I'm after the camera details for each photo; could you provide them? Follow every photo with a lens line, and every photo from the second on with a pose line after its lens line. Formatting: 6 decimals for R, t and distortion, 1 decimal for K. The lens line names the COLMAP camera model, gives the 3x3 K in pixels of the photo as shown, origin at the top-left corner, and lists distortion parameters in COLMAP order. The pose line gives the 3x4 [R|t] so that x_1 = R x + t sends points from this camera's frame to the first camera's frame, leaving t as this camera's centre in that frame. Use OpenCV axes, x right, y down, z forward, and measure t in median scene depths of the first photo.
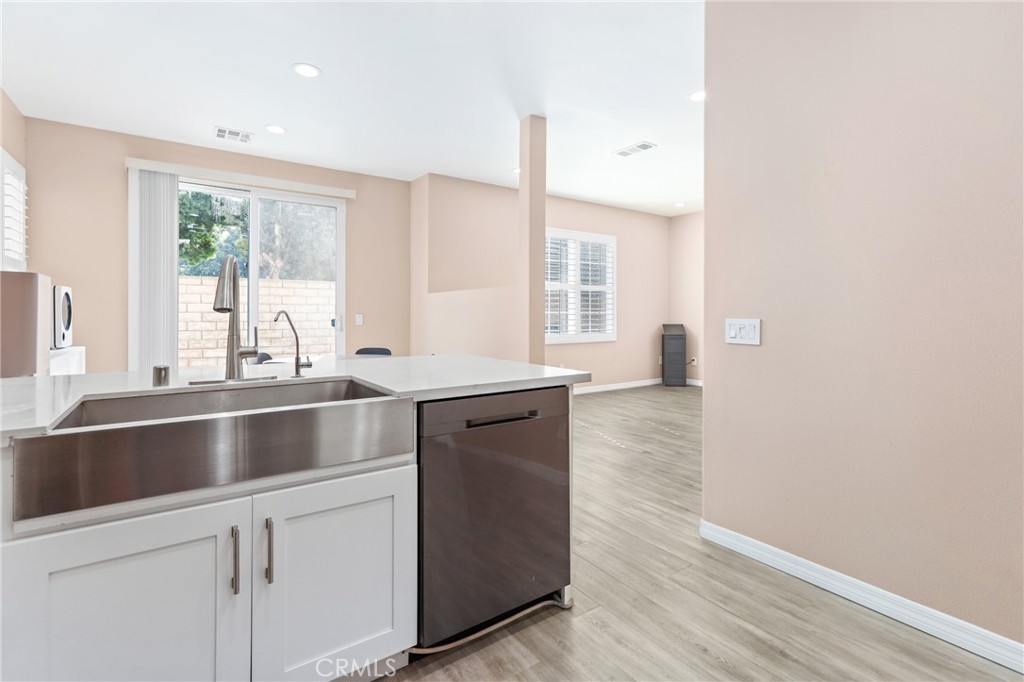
lens RADIAL K [[468.3, 0, 507.2], [0, 468.3, 316.1], [0, 0, 1]] dist [-0.000263, 0.000816]
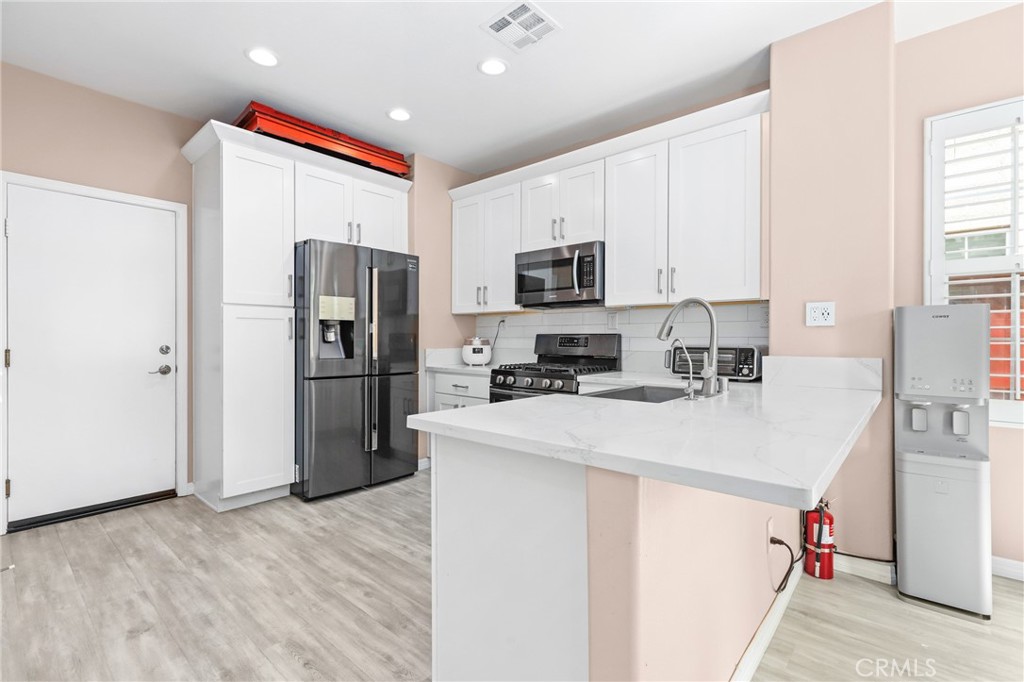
lens RADIAL K [[468.3, 0, 510.0], [0, 468.3, 341.0], [0, 0, 1]] dist [-0.000263, 0.000816]
pose [[-0.967533, -0.002600, -0.252730, 0.068052], [-0.004556, 0.999964, 0.007153, -0.003655], [0.252702, 0.008073, -0.967510, 0.575931]]
